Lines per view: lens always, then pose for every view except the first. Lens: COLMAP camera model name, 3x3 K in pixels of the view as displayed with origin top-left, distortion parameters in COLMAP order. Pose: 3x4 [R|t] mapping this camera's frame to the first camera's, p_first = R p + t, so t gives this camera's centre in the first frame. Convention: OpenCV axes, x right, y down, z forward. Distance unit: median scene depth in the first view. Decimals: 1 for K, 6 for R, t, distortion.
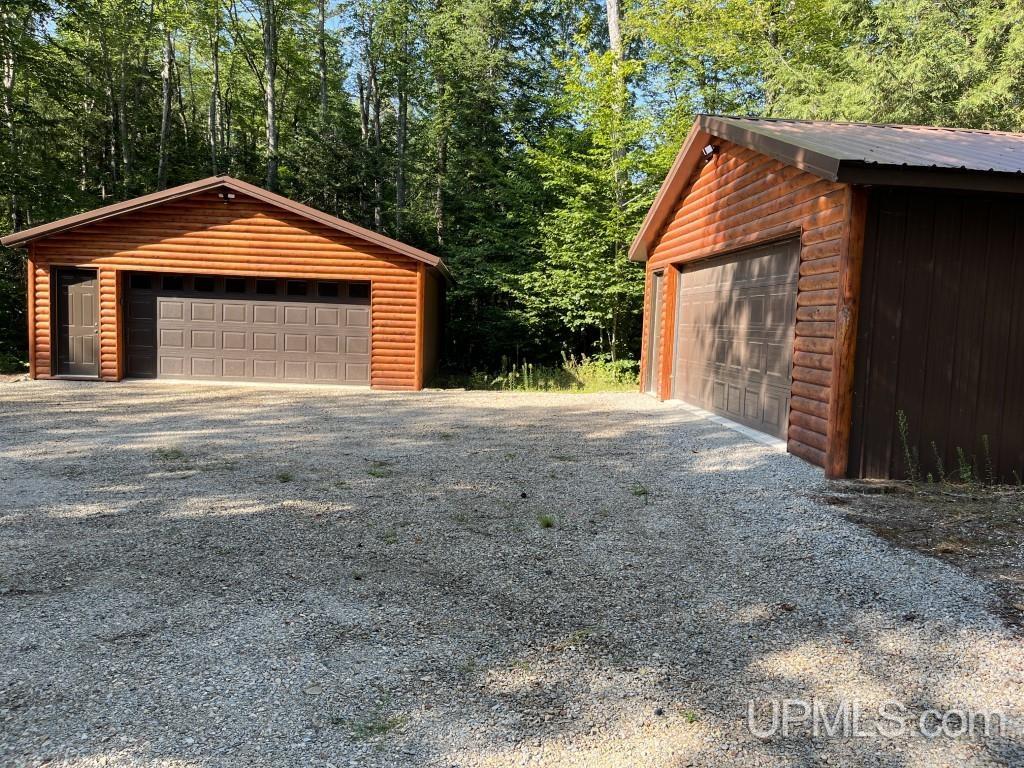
lens RADIAL K [[776.2, 0, 508.4], [0, 776.2, 383.3], [0, 0, 1]] dist [0.054131, -0.031213]
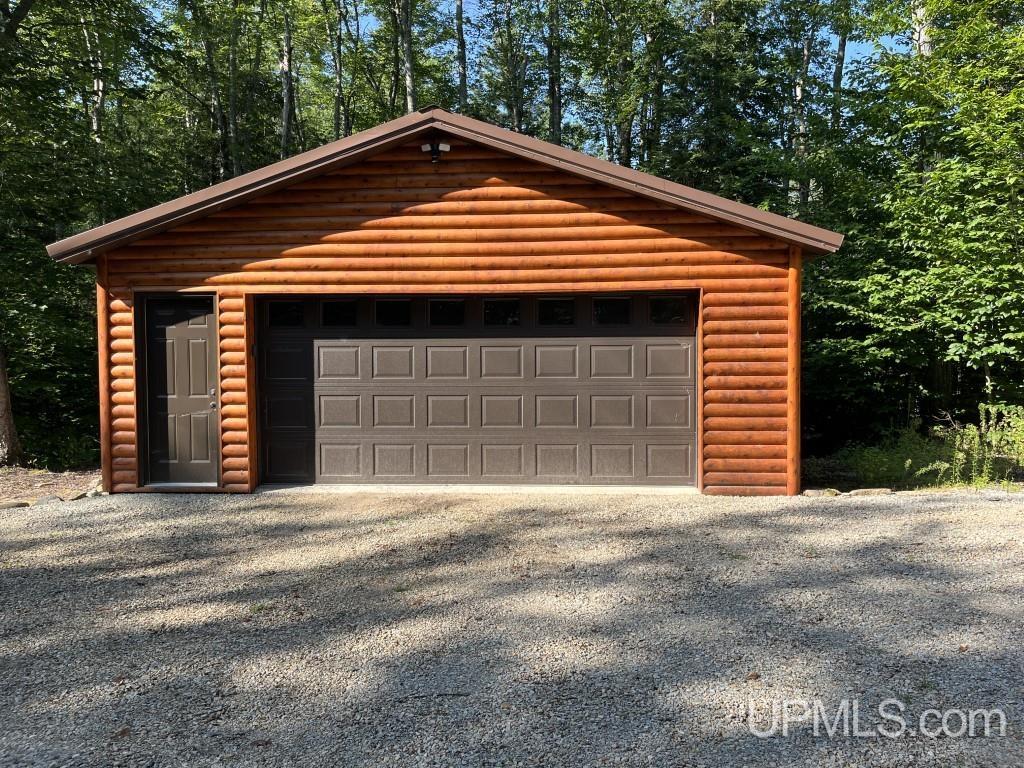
lens RADIAL K [[776.2, 0, 517.6], [0, 776.2, 388.1], [0, 0, 1]] dist [0.054131, -0.031213]
pose [[0.994338, -0.039296, -0.098730, -0.251494], [0.034700, 0.998252, -0.047845, -0.043849], [0.100438, 0.044148, 0.993963, 0.464264]]
